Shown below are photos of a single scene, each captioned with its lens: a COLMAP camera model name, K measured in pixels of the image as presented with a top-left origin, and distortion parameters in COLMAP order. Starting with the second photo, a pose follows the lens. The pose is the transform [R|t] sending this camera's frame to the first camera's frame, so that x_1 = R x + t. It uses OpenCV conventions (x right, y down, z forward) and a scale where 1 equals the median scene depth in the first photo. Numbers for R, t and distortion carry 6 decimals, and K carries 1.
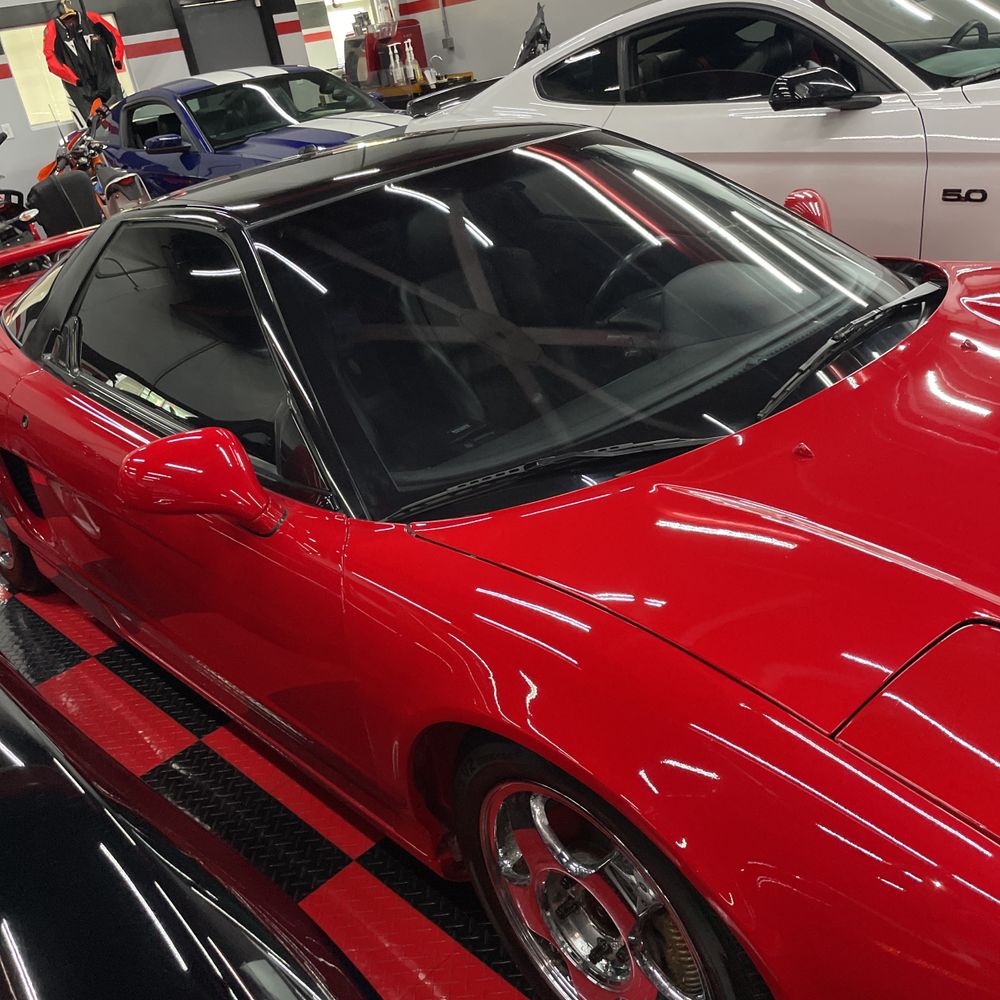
lens RADIAL K [[990.8, 0, 508.1], [0, 990.8, 495.7], [0, 0, 1]] dist [0.080637, -0.105140]
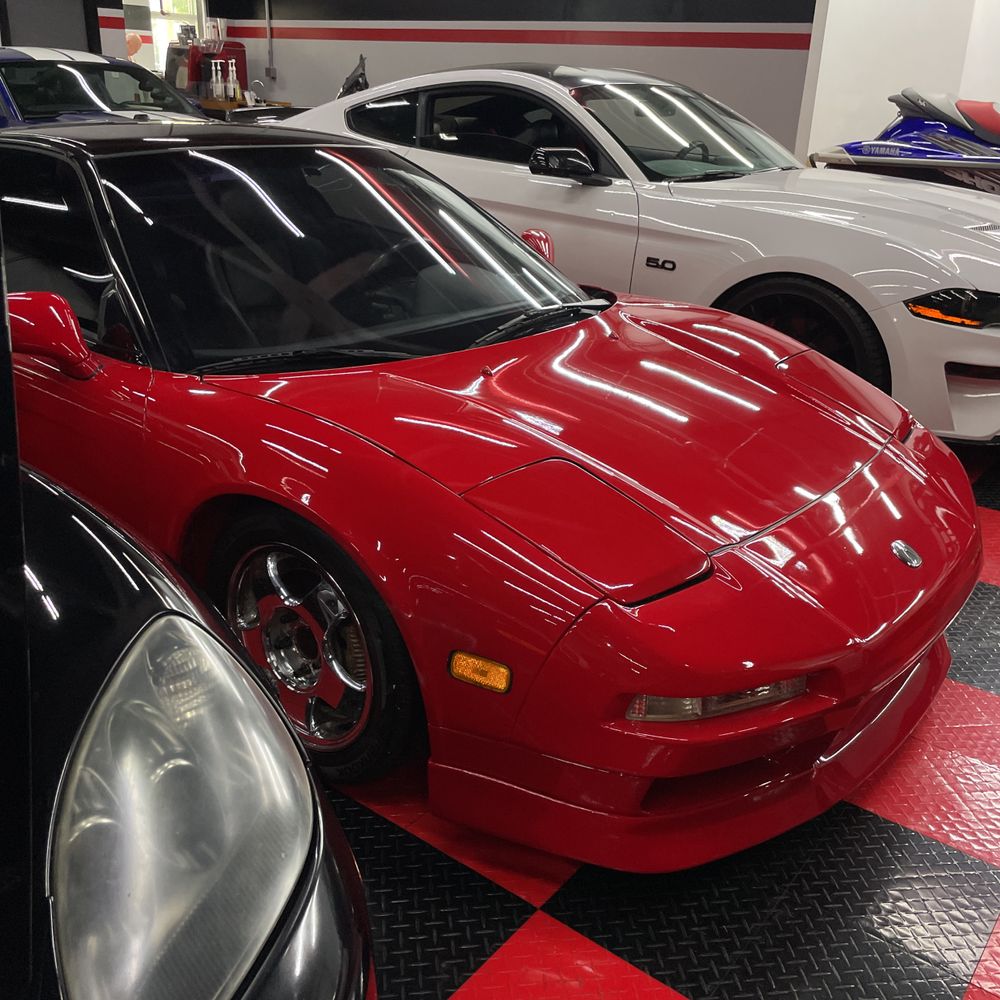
lens RADIAL K [[990.8, 0, 508.1], [0, 990.8, 495.7], [0, 0, 1]] dist [0.080637, -0.105140]
pose [[0.967112, 0.125834, 0.221041, 0.007621], [-0.113179, 0.991171, -0.069062, 0.071283], [-0.227780, 0.041774, 0.972816, -0.129554]]
